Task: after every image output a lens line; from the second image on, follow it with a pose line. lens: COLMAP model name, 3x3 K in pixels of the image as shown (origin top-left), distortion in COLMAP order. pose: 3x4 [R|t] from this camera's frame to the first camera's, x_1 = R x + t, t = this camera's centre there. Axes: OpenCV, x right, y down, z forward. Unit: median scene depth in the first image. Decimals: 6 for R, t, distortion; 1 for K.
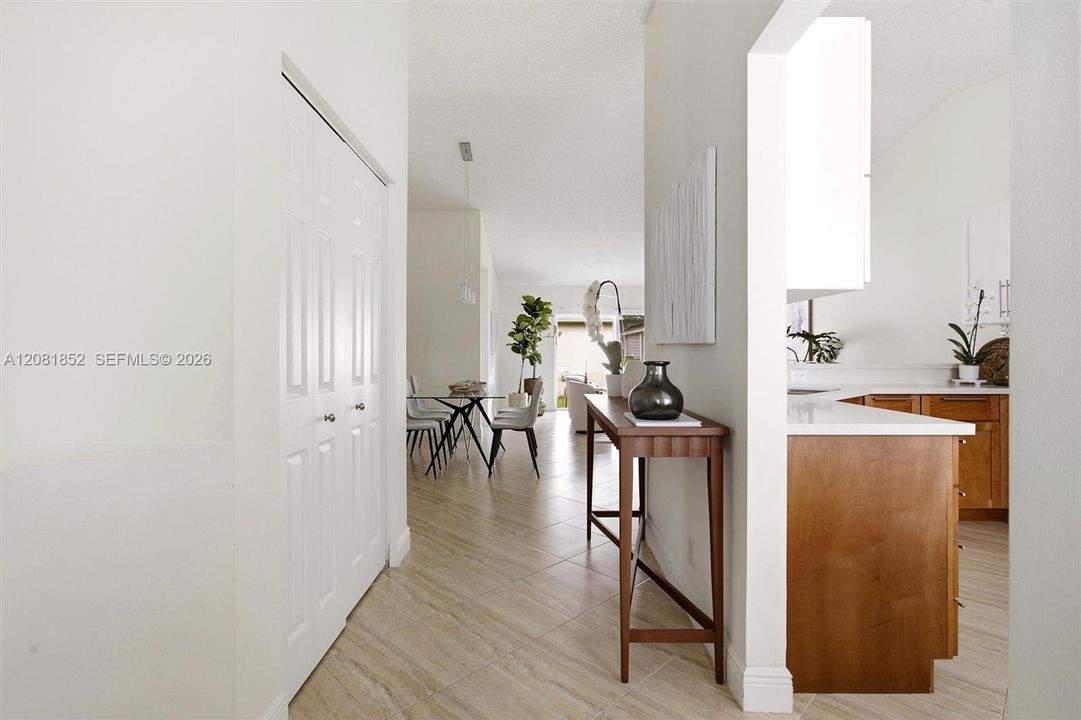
lens RADIAL K [[521.7, 0, 529.7], [0, 521.7, 353.8], [0, 0, 1]] dist [-0.006256, 0.001665]
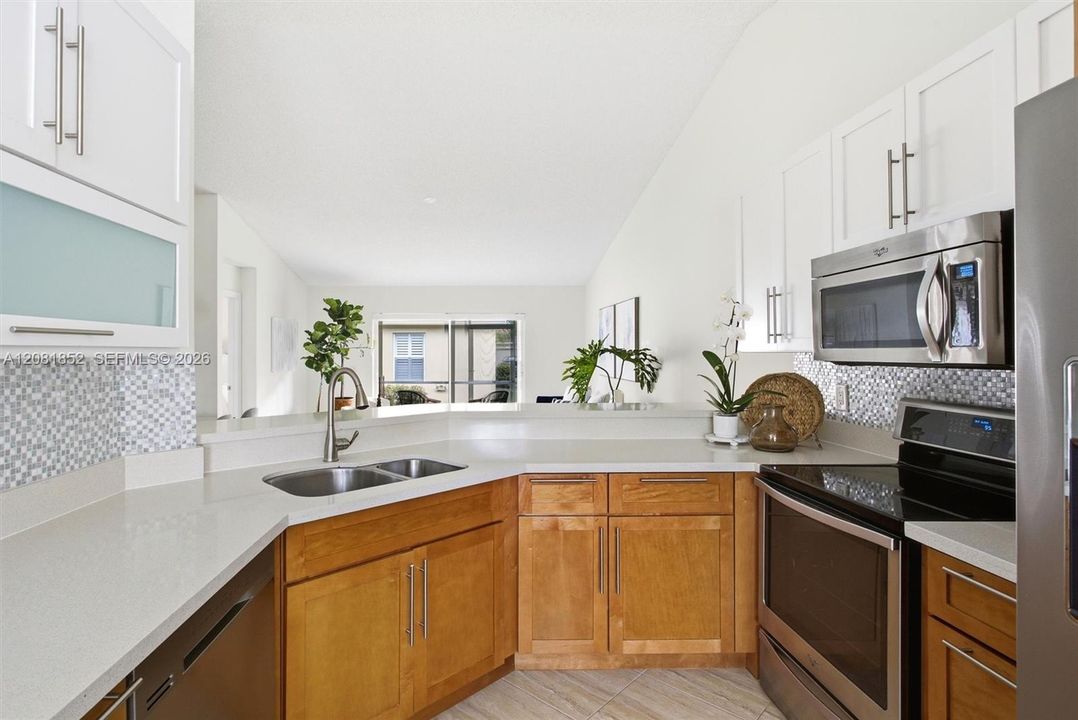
lens RADIAL K [[545.9, 0, 480.7], [0, 545.9, 351.5], [0, 0, 1]] dist [-0.005143, -0.000190]
pose [[0.999992, -0.004019, -0.000145, 0.514032], [0.004019, 0.999992, 0.000407, -0.058631], [0.000144, -0.000407, 1.000000, 0.292714]]
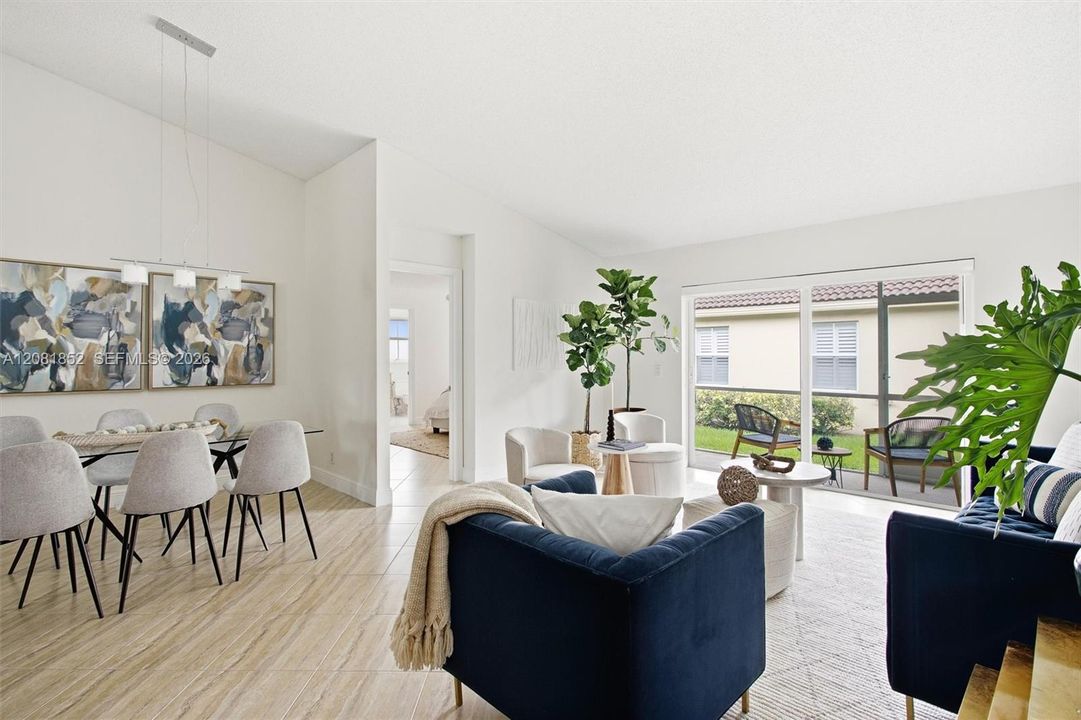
lens RADIAL K [[521.7, 0, 540.7], [0, 521.7, 360.2], [0, 0, 1]] dist [-0.006256, 0.001665]
pose [[0.725575, 0.005812, -0.688118, 0.758427], [0.003681, 0.999917, 0.012327, -0.034812], [0.688133, -0.011477, 0.725494, 1.141346]]
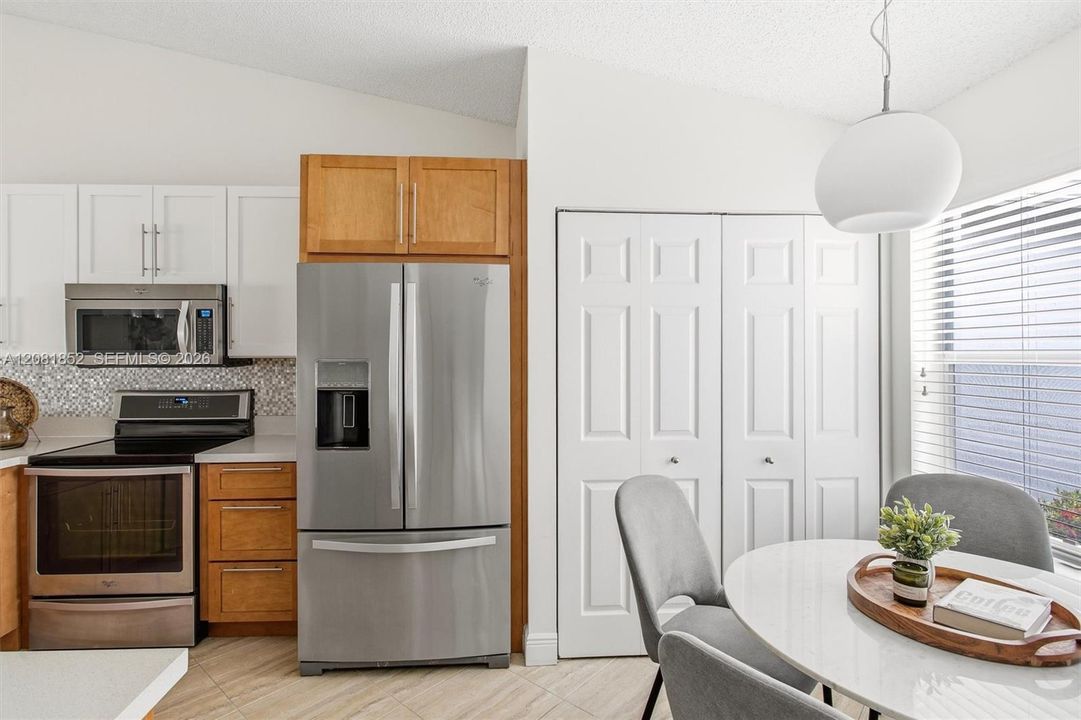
lens RADIAL K [[518.6, 0, 530.6], [0, 518.6, 353.4], [0, 0, 1]] dist [-0.021856, 0.000066]
pose [[-0.091184, 0.007639, 0.995805, 0.160183], [-0.000133, 0.999970, -0.007684, -0.057309], [-0.995834, -0.000833, -0.091180, 0.319600]]
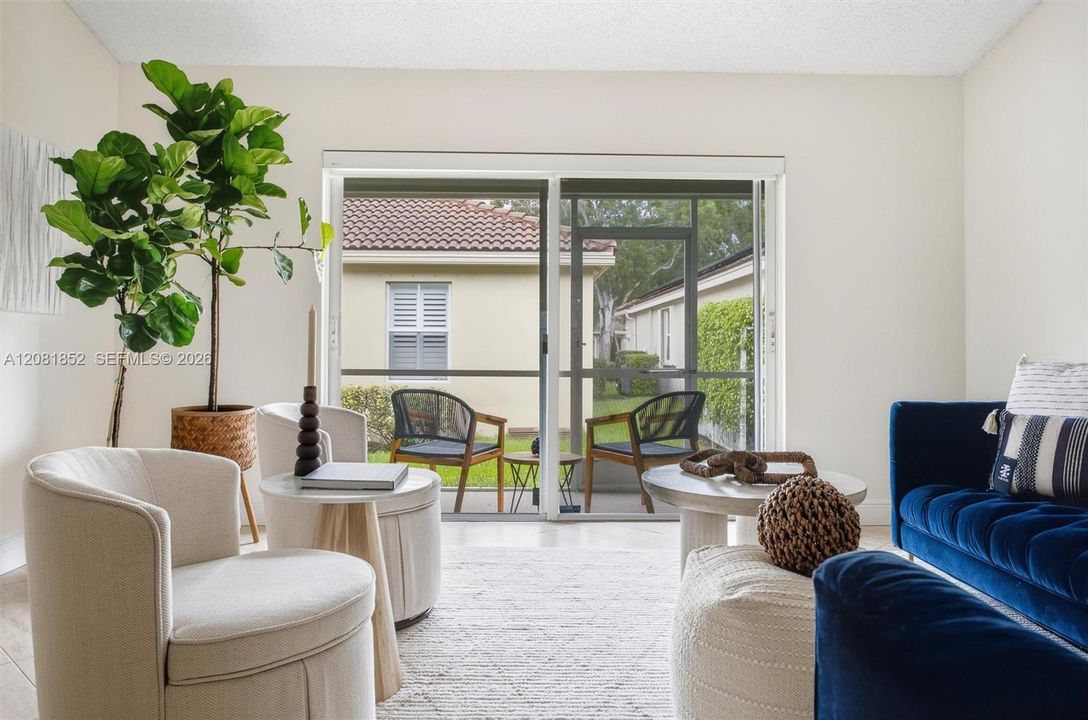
lens RADIAL K [[765.6, 0, 542.5], [0, 765.6, 340.5], [0, 0, 1]] dist [0.007631, -0.001054]
pose [[0.999204, 0.002541, 0.039807, 0.341672], [-0.002118, 0.999941, -0.010659, 0.040761], [-0.039831, 0.010566, 0.999151, 1.395380]]
